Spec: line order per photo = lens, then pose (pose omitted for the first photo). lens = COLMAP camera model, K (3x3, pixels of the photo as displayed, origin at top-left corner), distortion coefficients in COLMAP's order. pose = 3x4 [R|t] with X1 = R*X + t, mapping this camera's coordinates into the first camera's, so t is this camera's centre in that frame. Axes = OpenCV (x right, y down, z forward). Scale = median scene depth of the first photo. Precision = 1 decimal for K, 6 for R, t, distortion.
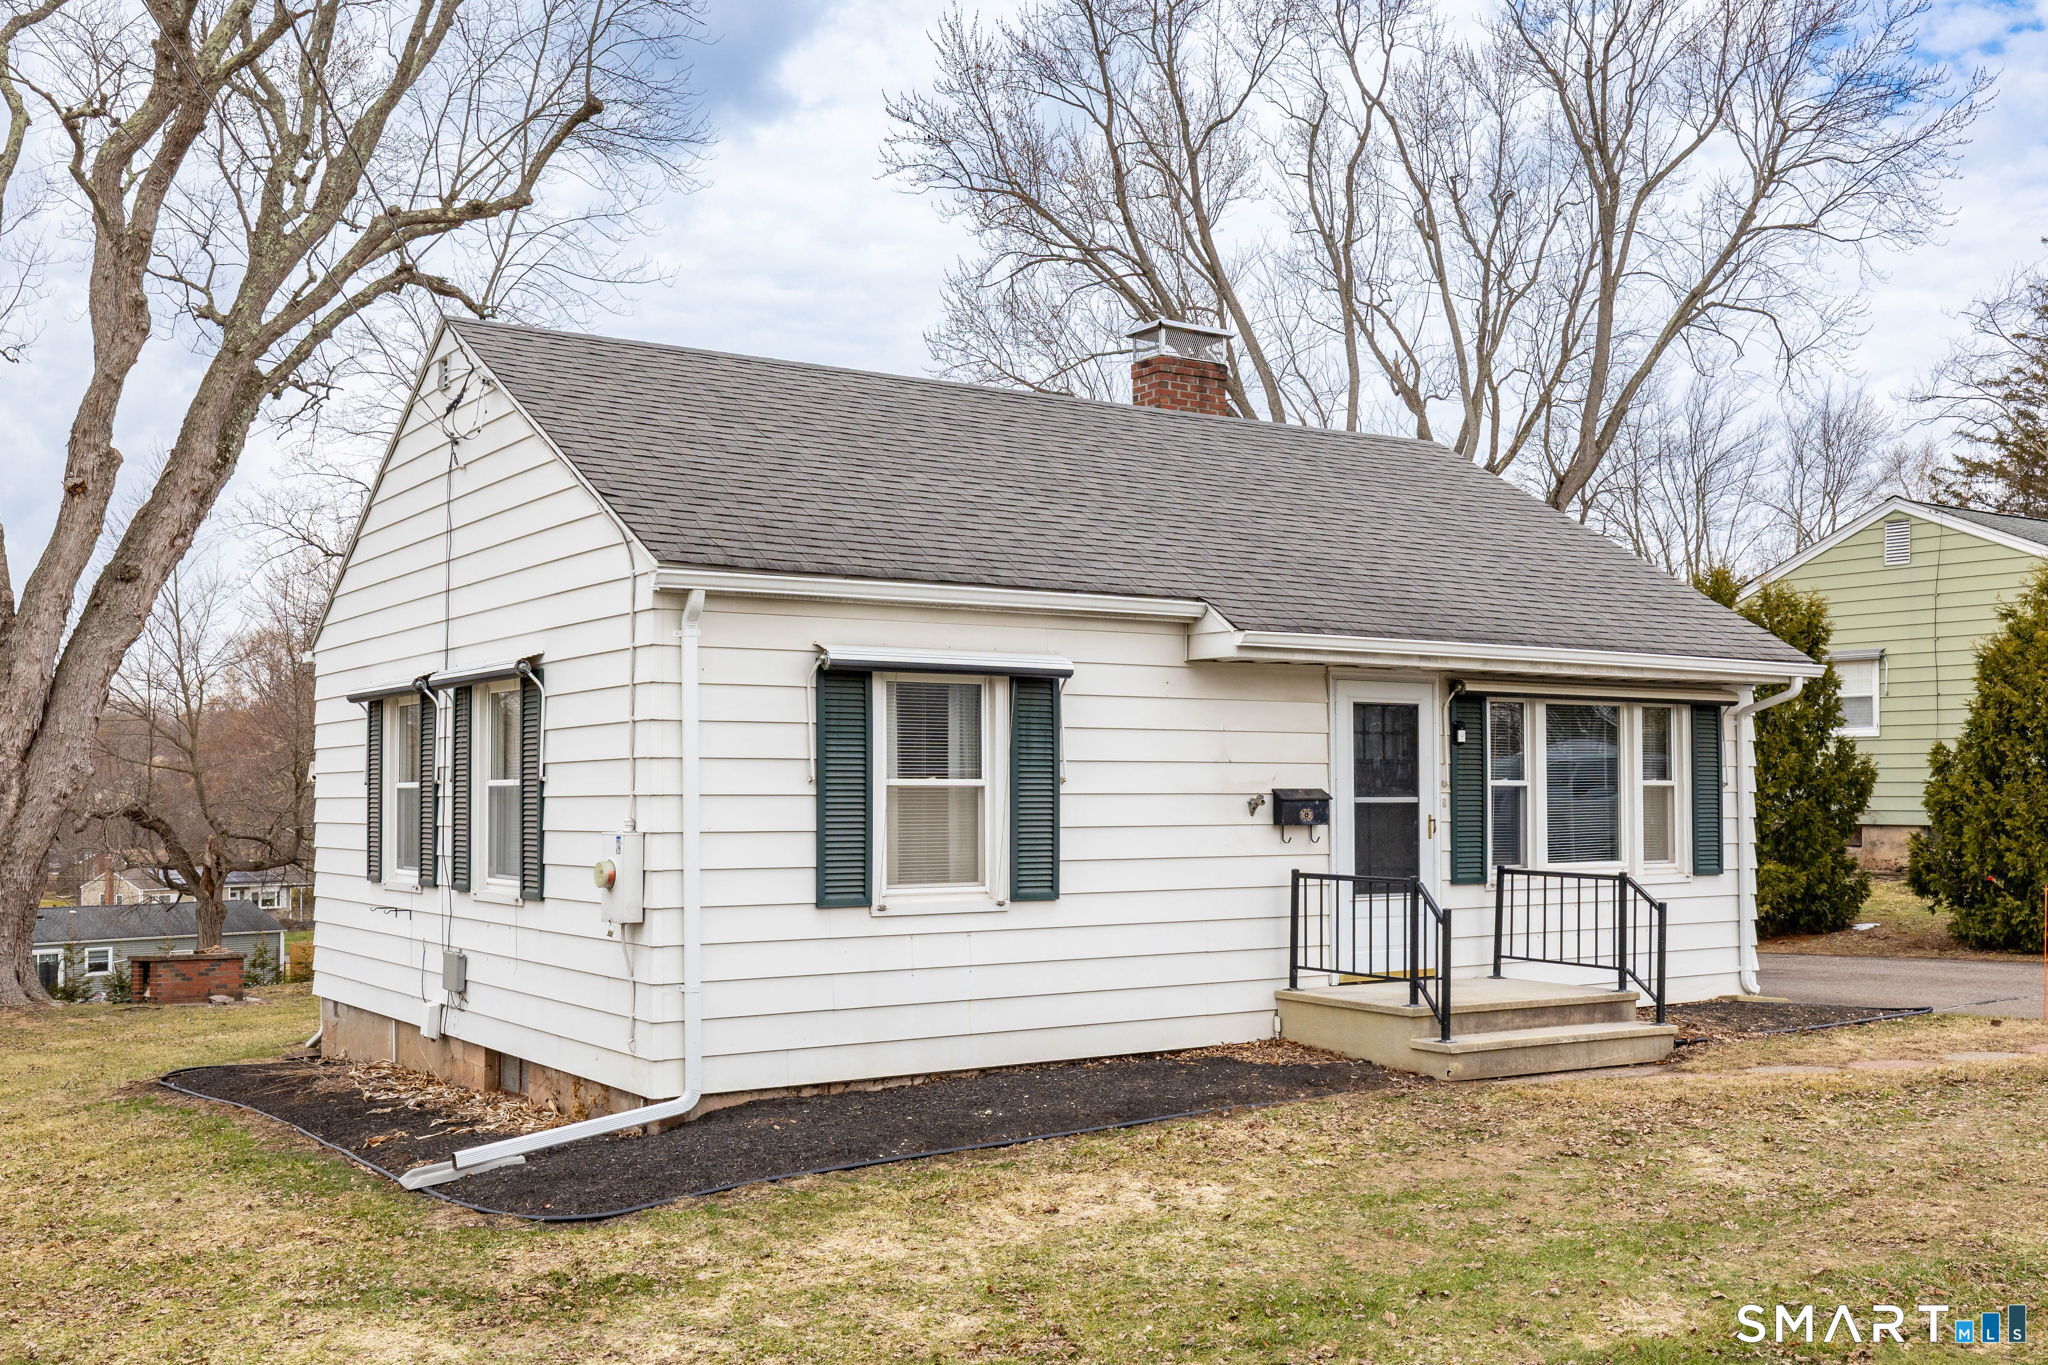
lens RADIAL K [[1976.0, 0, 1005.7], [0, 1976.0, 735.9], [0, 0, 1]] dist [0.004289, 0.000000]
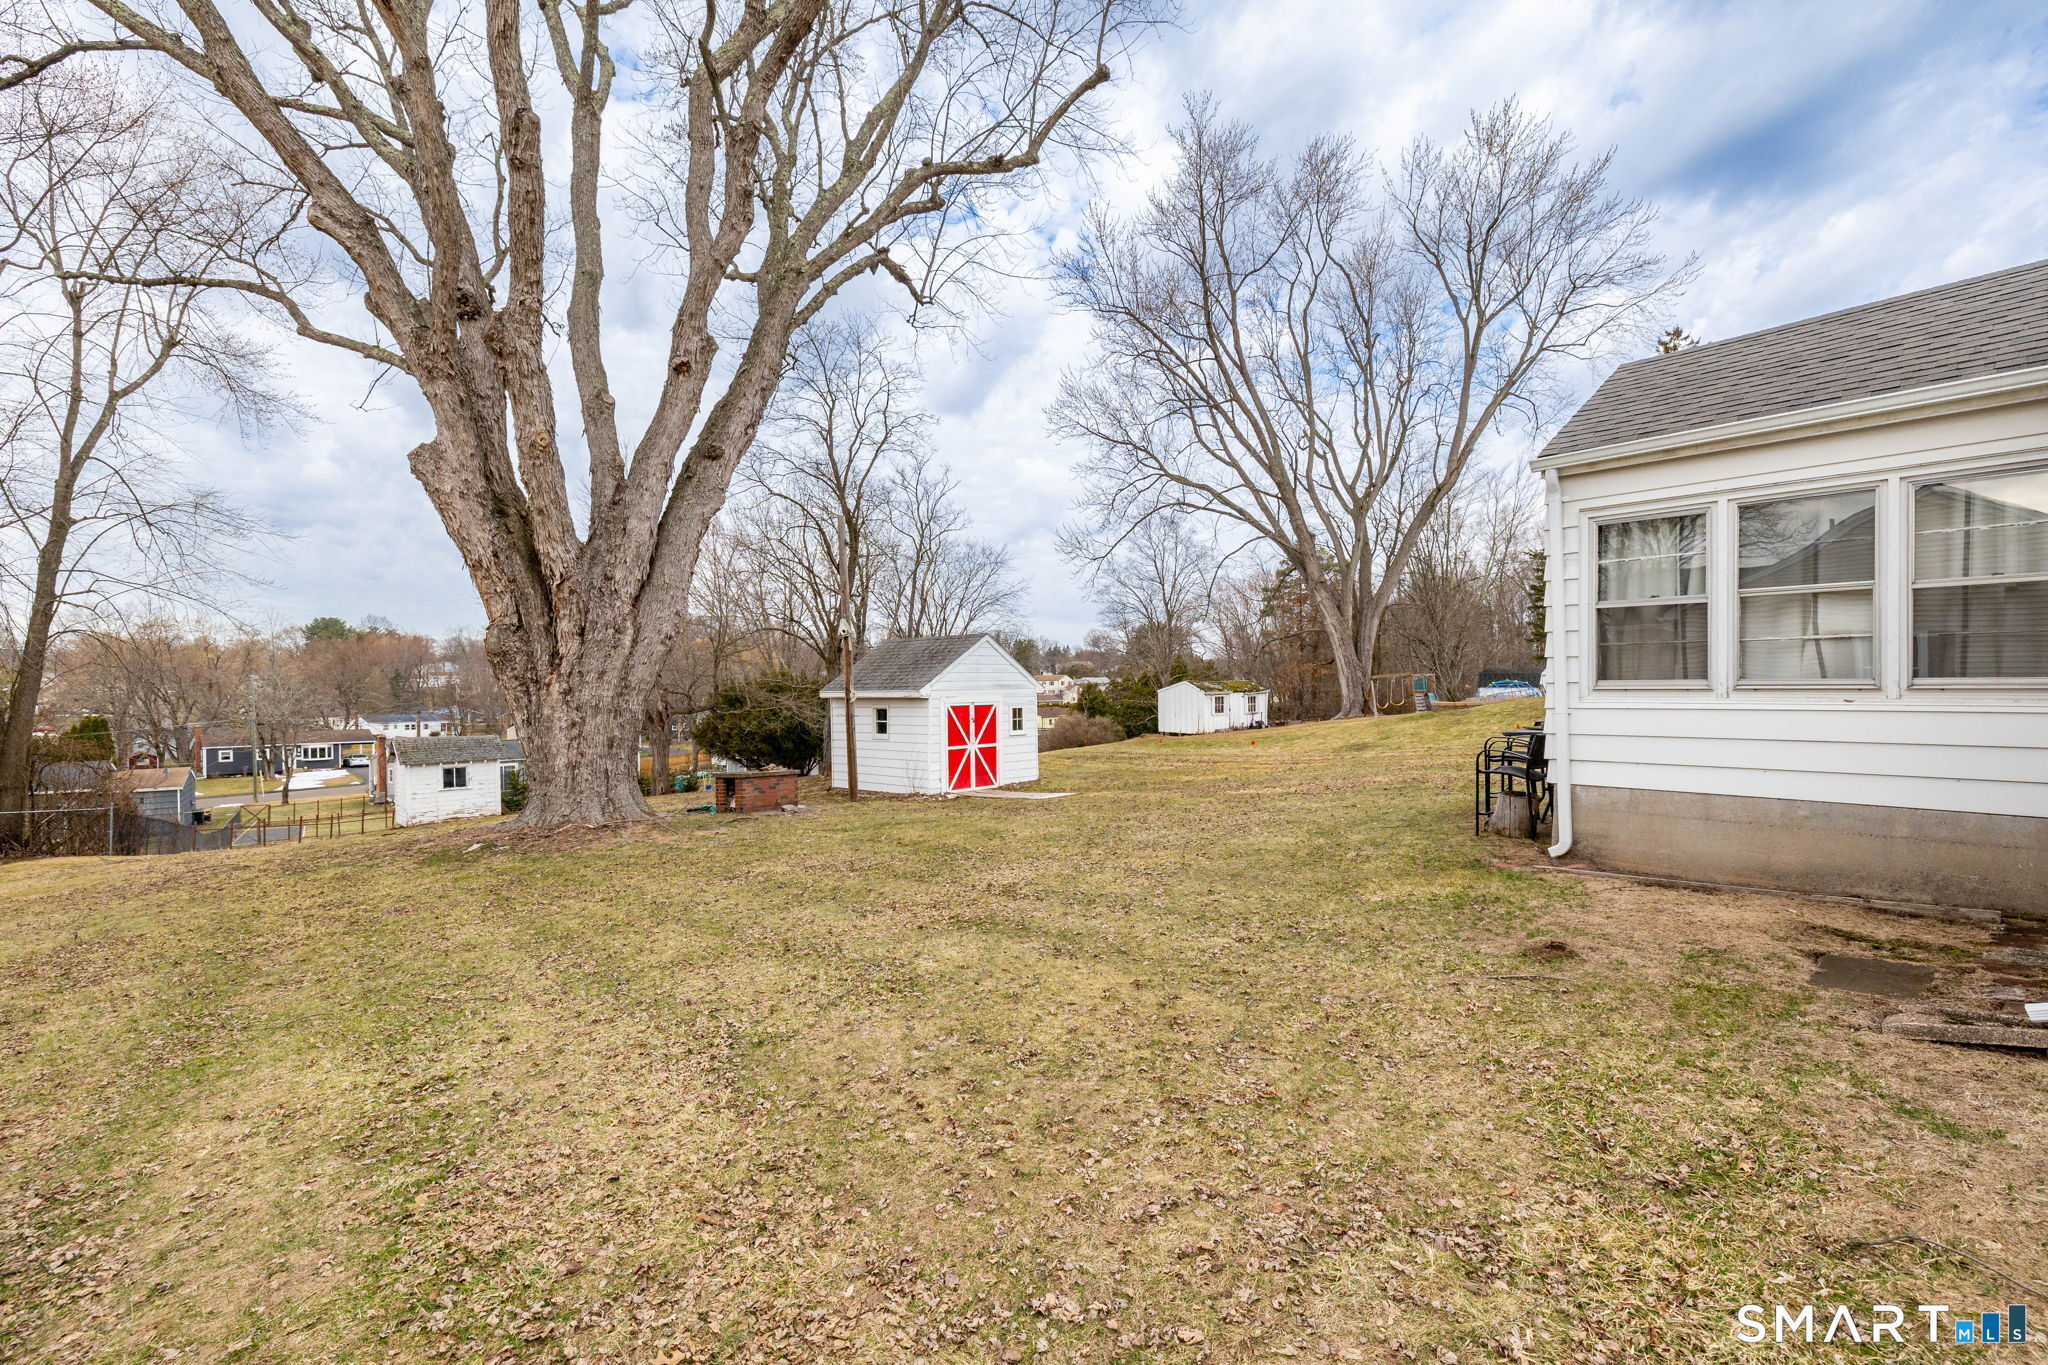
lens RADIAL K [[898.8, 0, 1013.6], [0, 898.8, 694.1], [0, 0, 1]] dist [-0.006033, -0.000100]
pose [[0.994830, -0.003480, 0.101493, -0.319358], [-0.000156, 0.999359, 0.035790, 0.043380], [-0.101552, -0.035621, 0.994192, 0.440586]]
